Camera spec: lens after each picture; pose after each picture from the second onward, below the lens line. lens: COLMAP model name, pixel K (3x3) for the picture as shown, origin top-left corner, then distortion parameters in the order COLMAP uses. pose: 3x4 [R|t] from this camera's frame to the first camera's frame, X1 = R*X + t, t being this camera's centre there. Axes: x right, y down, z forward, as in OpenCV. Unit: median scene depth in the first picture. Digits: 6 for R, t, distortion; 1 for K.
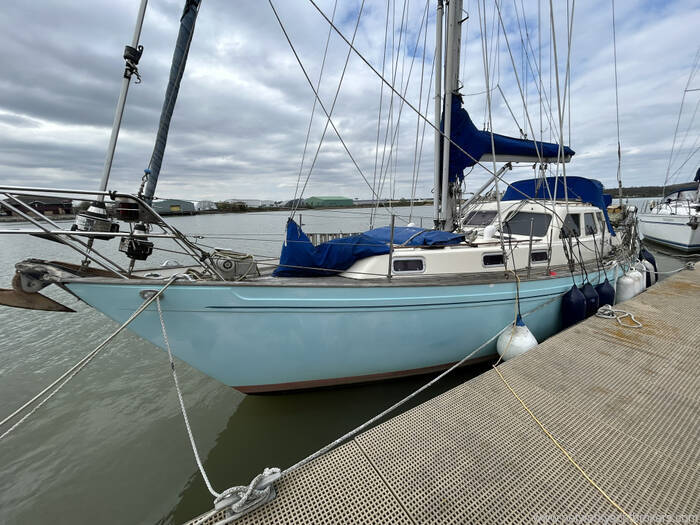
lens RADIAL K [[281.4, 0, 346.1], [0, 281.4, 268.3], [0, 0, 1]] dist [-0.000113, 0.000044]
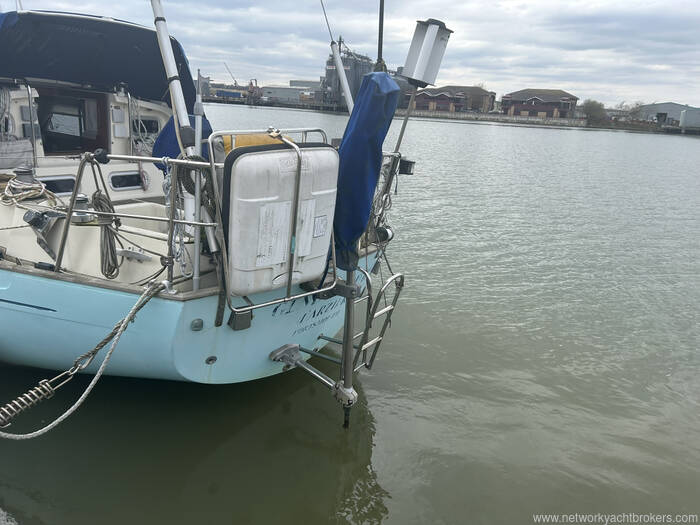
lens RADIAL K [[526.2, 0, 361.3], [0, 526.2, 267.8], [0, 0, 1]] dist [0.056671, -0.045728]
pose [[0.350783, 0.321205, -0.879647, 1.924301], [-0.271586, 0.933859, 0.232698, -0.350828], [0.896210, 0.157273, 0.414816, 1.363956]]
